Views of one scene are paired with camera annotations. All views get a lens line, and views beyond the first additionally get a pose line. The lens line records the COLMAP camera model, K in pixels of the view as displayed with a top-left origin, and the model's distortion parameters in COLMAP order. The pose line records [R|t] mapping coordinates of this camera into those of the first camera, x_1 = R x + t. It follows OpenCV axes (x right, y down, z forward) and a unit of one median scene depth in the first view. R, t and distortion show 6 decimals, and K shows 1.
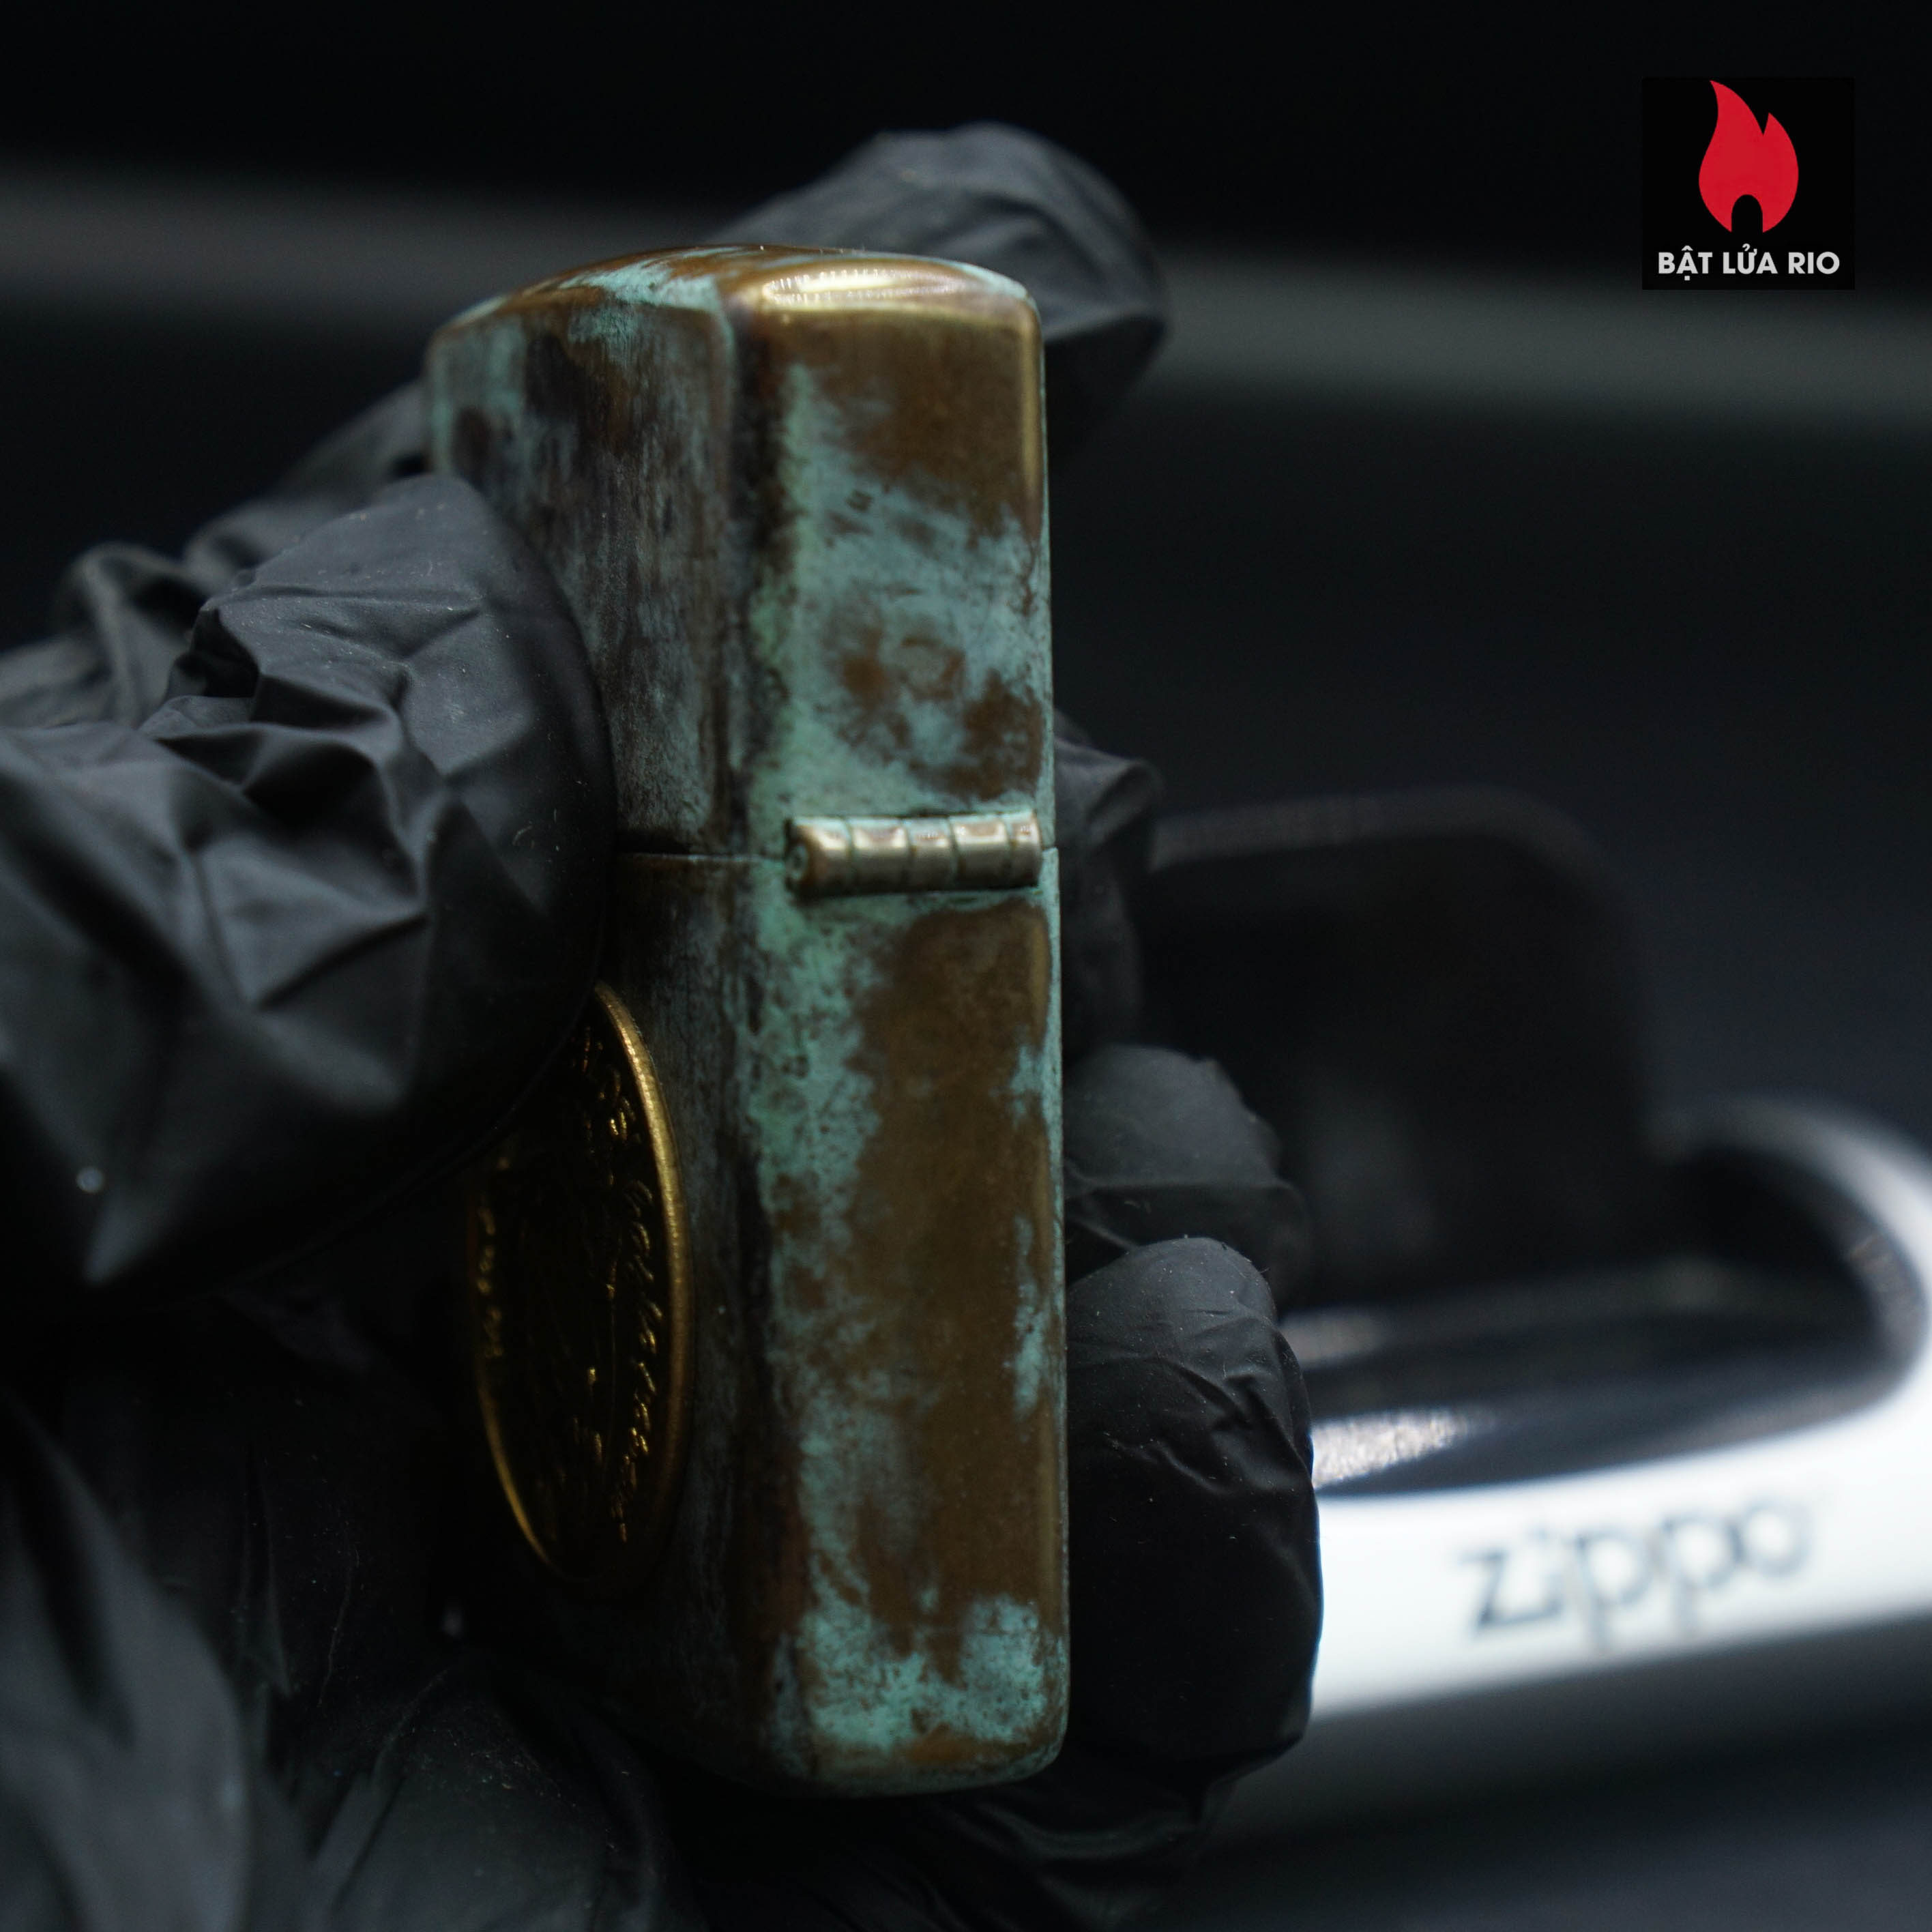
lens RADIAL K [[6248.0, 0, 966.0], [0, 6248.0, 966.0], [0, 0, 1]] dist [0.024099, -0.416611]
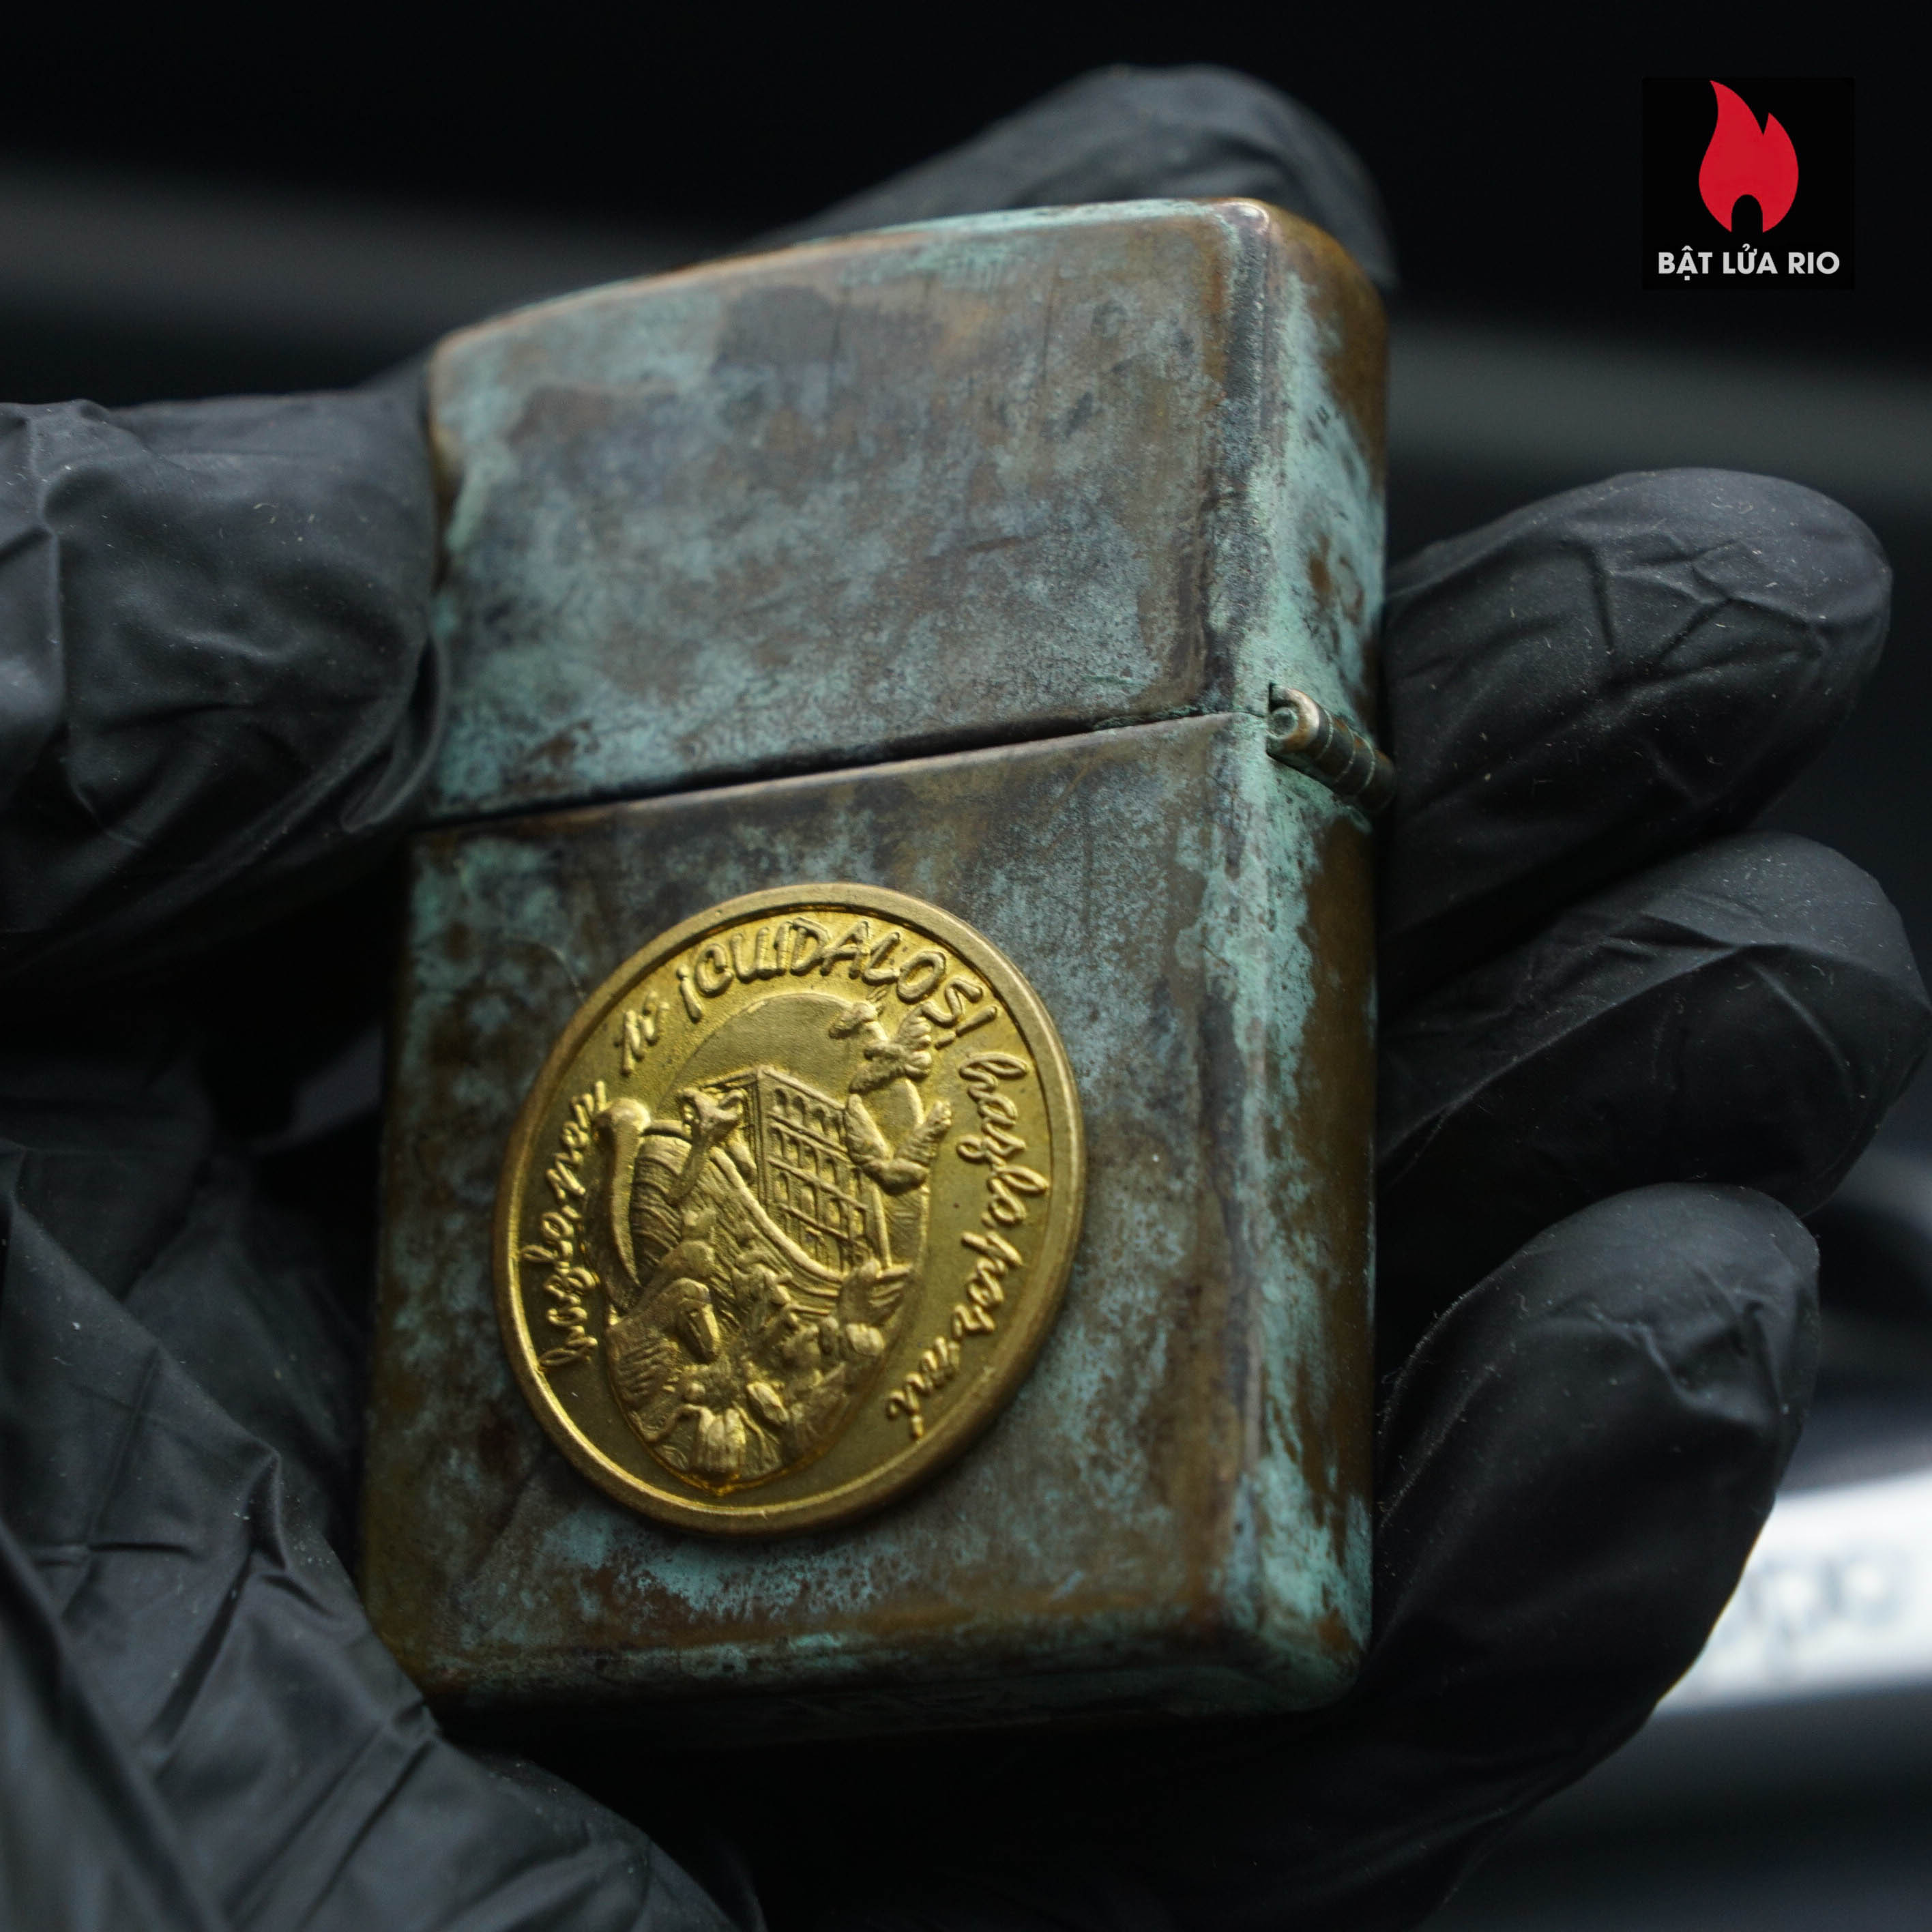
lens RADIAL K [[6248.0, 0, 966.0], [0, 6248.0, 966.0], [0, 0, 1]] dist [0.024099, -0.416611]
pose [[0.769359, 0.227556, 0.596913, -0.652899], [-0.009650, 0.938437, -0.345314, 0.365268], [-0.638744, 0.259911, 0.724191, 0.309560]]
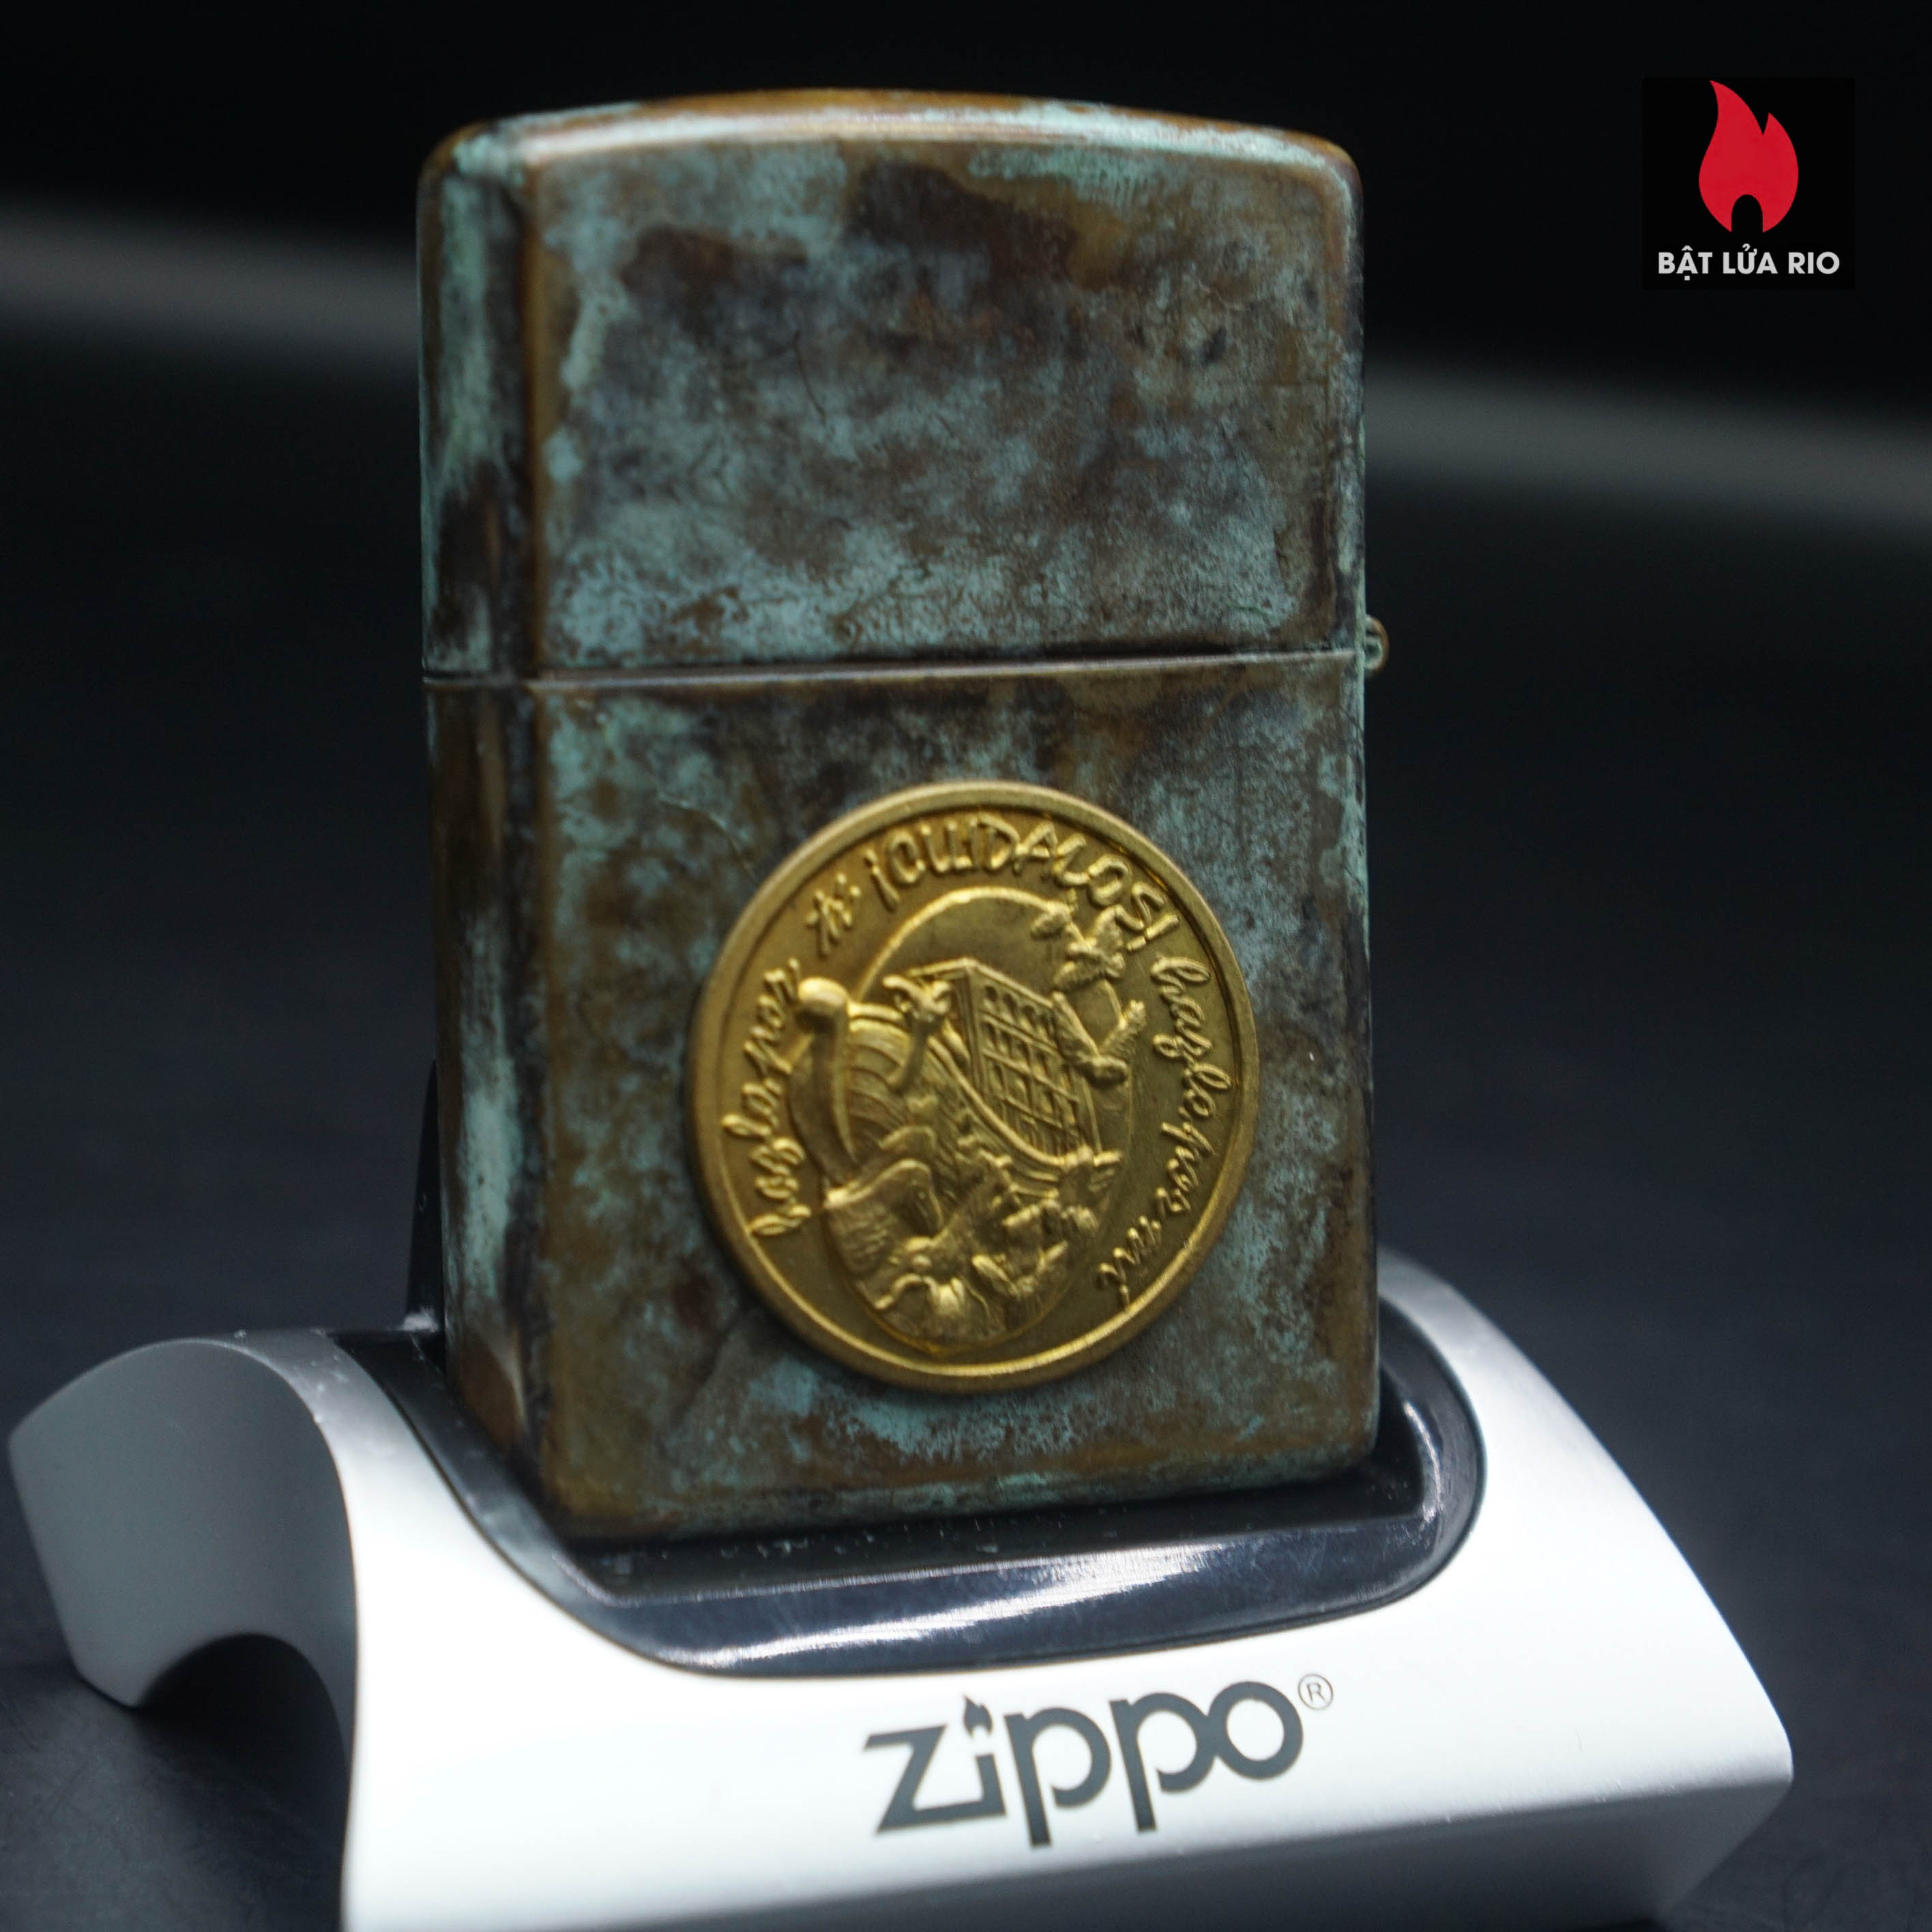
lens RADIAL K [[6248.0, 0, 966.0], [0, 6248.0, 966.0], [0, 0, 1]] dist [0.024099, -0.416611]
pose [[0.023147, -0.060933, 0.997873, -1.168790], [0.073832, 0.995519, 0.059077, -0.032256], [-0.997002, 0.072308, 0.027543, 1.036670]]
